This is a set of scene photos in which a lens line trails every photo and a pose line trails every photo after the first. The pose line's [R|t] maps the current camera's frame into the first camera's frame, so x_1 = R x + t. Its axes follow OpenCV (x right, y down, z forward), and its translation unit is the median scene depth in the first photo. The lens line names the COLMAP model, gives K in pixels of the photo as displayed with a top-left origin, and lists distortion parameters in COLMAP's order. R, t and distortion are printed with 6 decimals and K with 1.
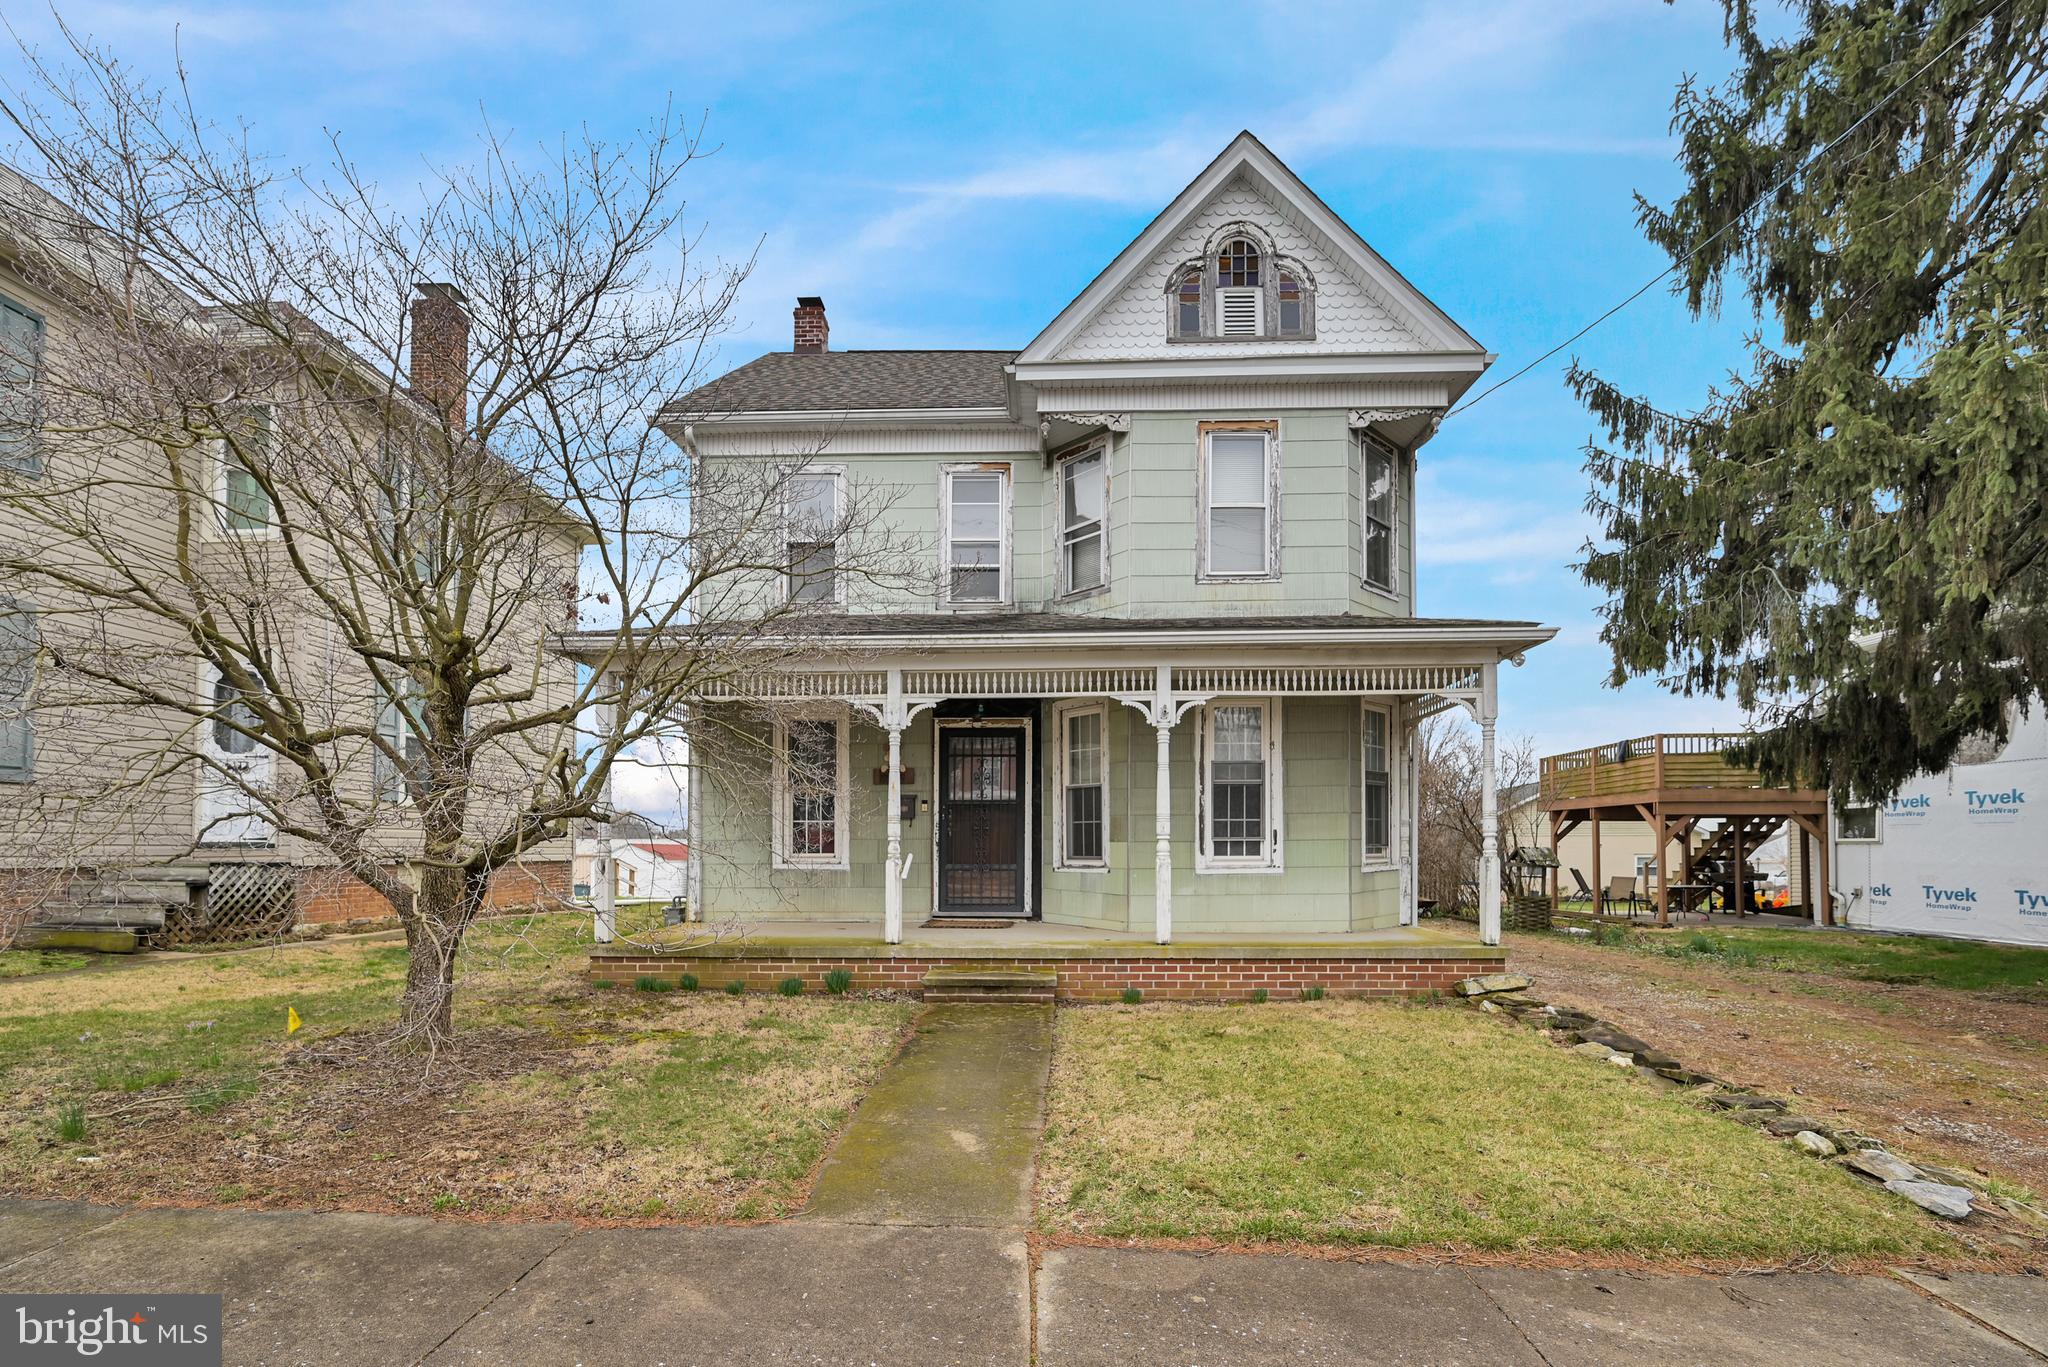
lens RADIAL K [[897.7, 0, 1002.0], [0, 897.7, 857.9], [0, 0, 1]] dist [-0.001728, -0.000089]
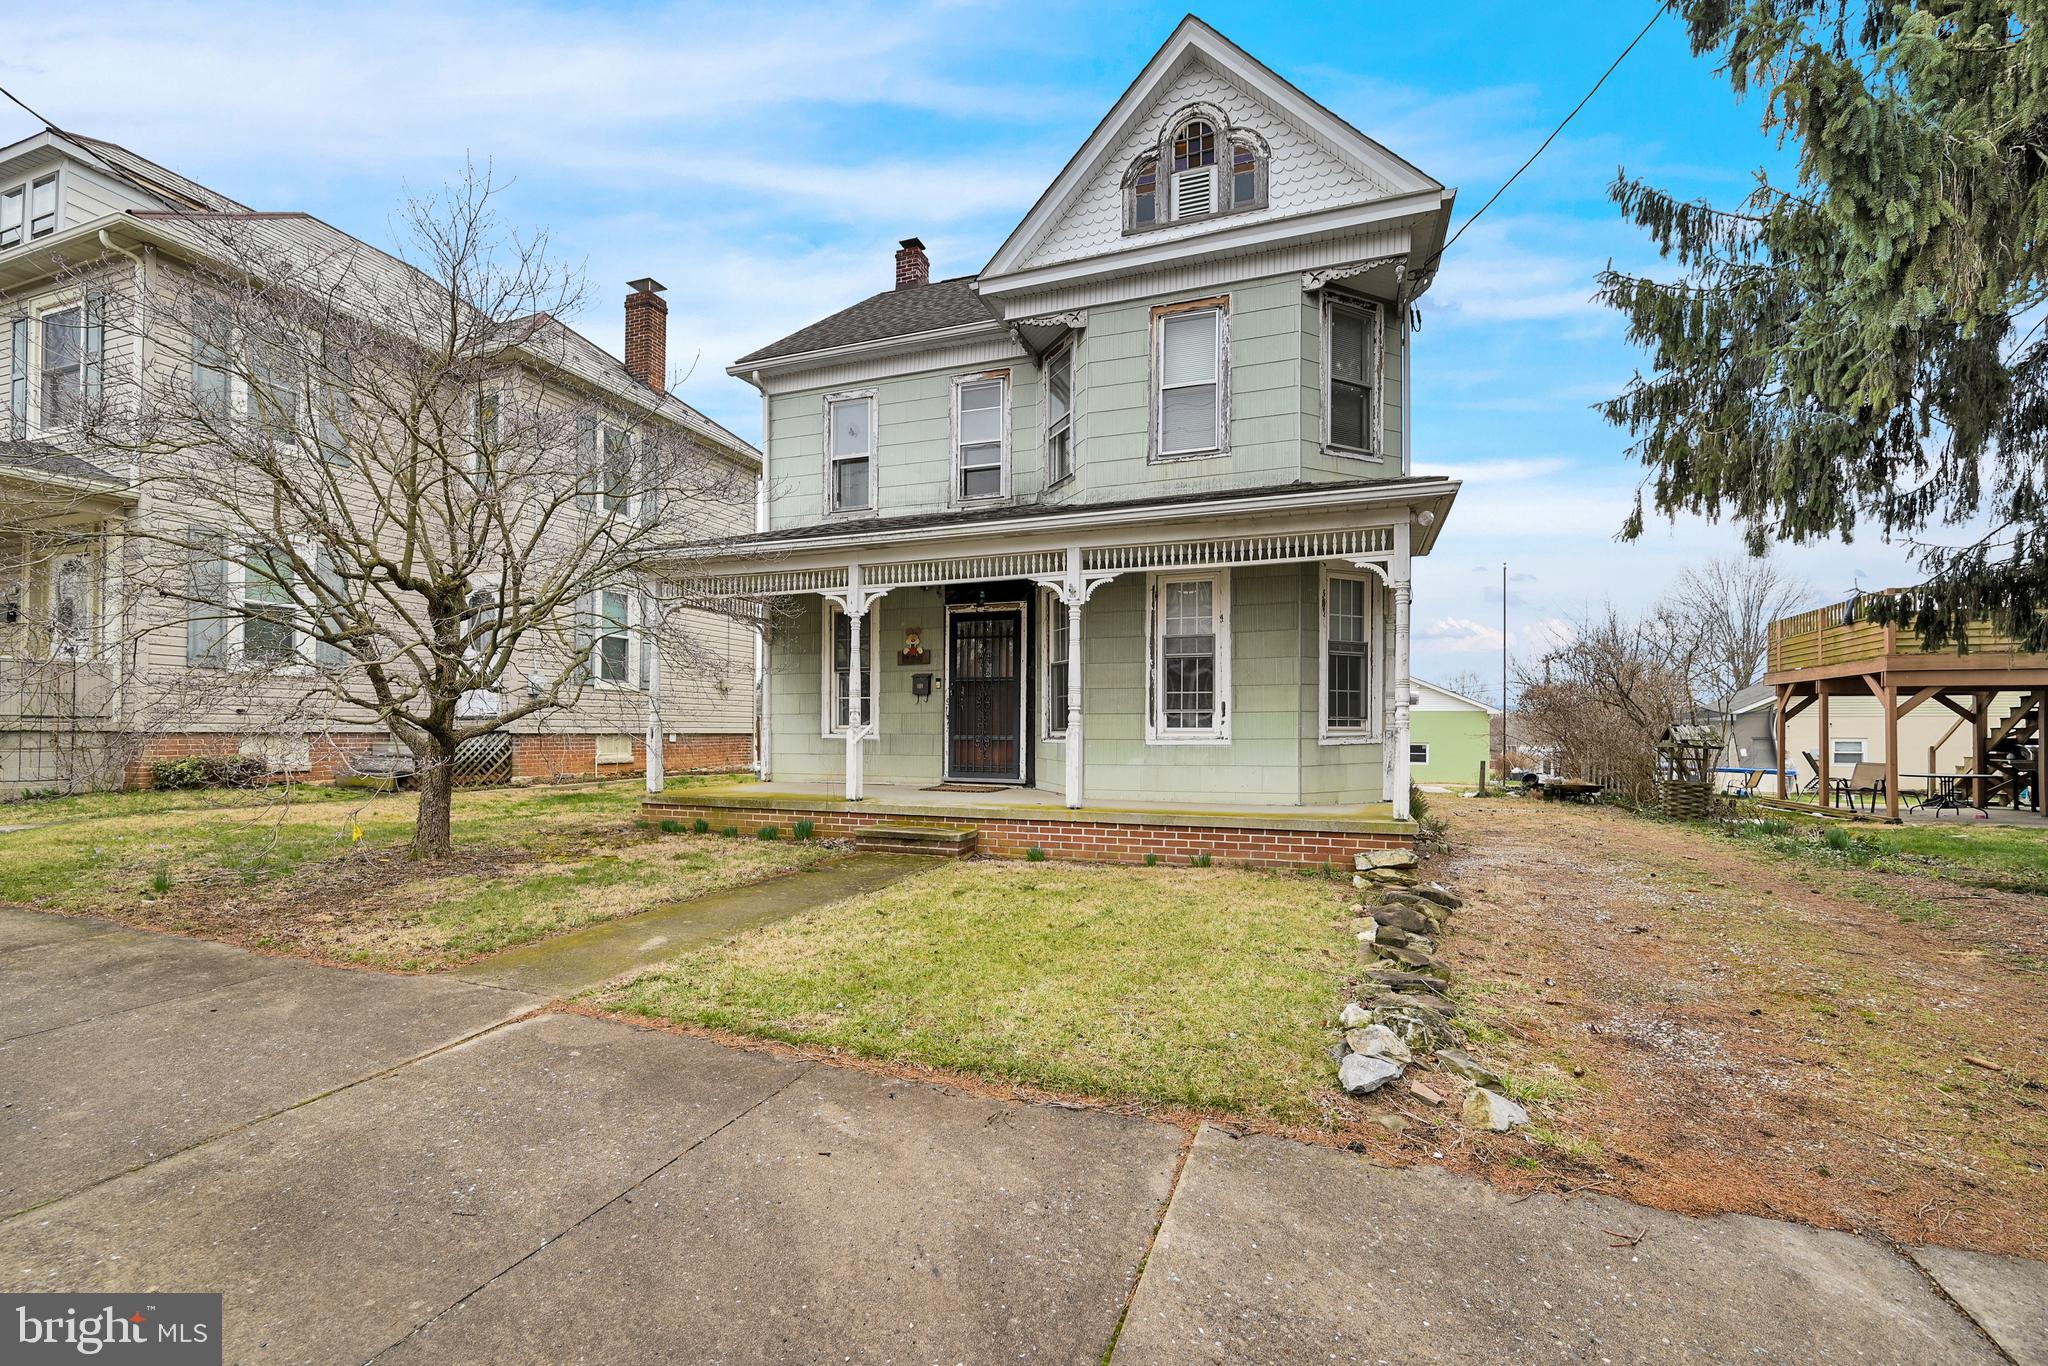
lens RADIAL K [[848.2, 0, 1013.3], [0, 848.2, 749.6], [0, 0, 1]] dist [-0.002824, -0.000365]
pose [[0.950473, 0.012268, -0.310565, 0.376829], [-0.008844, 0.999884, 0.012431, 0.012677], [0.310681, -0.009069, 0.950471, 0.017131]]
